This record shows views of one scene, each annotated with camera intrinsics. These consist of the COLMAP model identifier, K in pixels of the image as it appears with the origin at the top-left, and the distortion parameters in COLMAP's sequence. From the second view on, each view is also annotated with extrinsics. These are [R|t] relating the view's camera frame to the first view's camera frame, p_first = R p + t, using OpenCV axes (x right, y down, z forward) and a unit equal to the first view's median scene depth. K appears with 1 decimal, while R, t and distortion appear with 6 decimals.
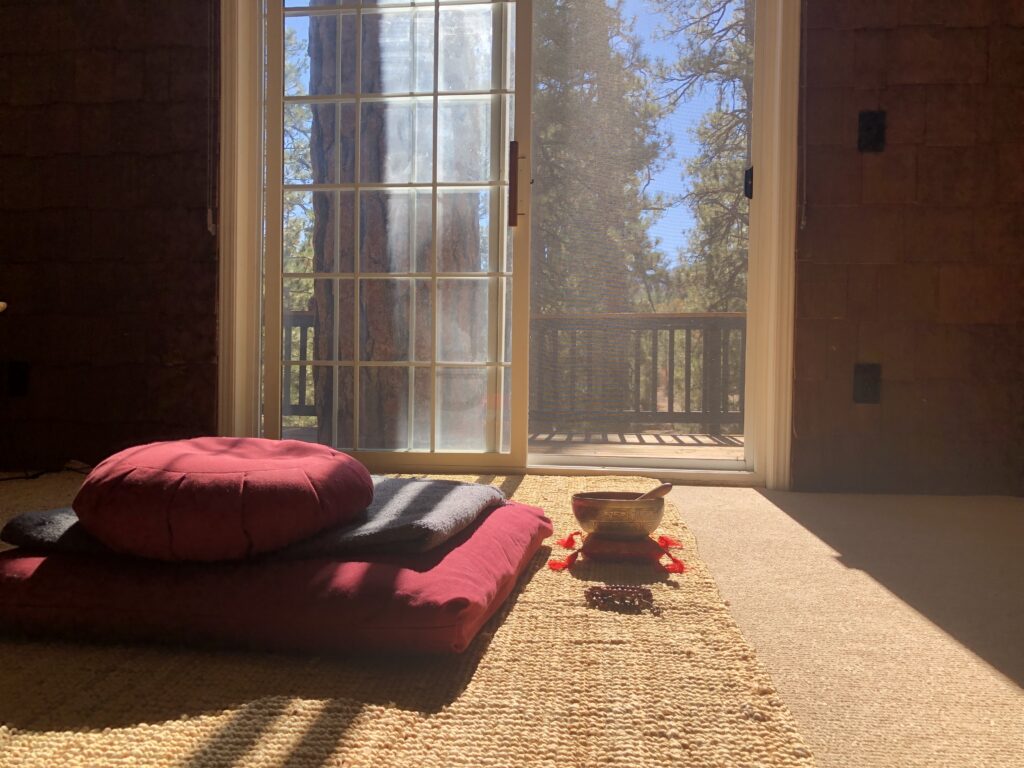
lens RADIAL K [[845.6, 0, 522.0], [0, 845.6, 383.5], [0, 0, 1]] dist [-0.009782, 0.001483]
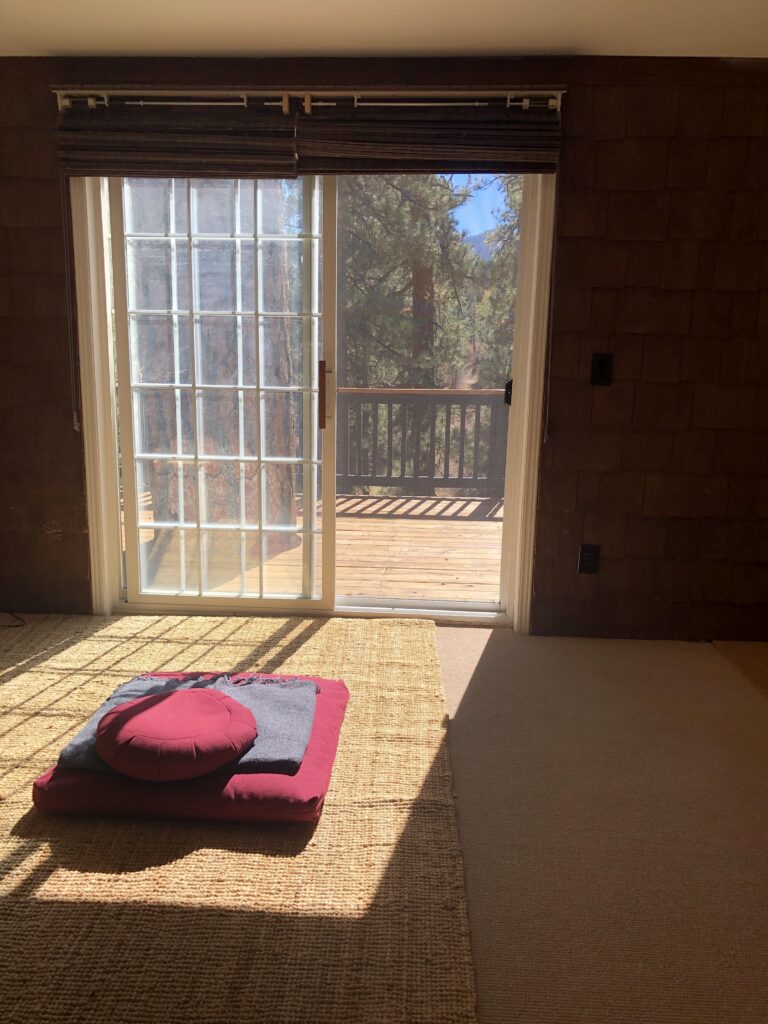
lens RADIAL K [[845.6, 0, 376.3], [0, 845.6, 513.0], [0, 0, 1]] dist [-0.009782, 0.001483]
pose [[0.998439, -0.008494, 0.055198, -0.000786], [-0.002003, 0.982286, 0.187377, -0.304511], [-0.055811, -0.187195, 0.980736, -0.267422]]
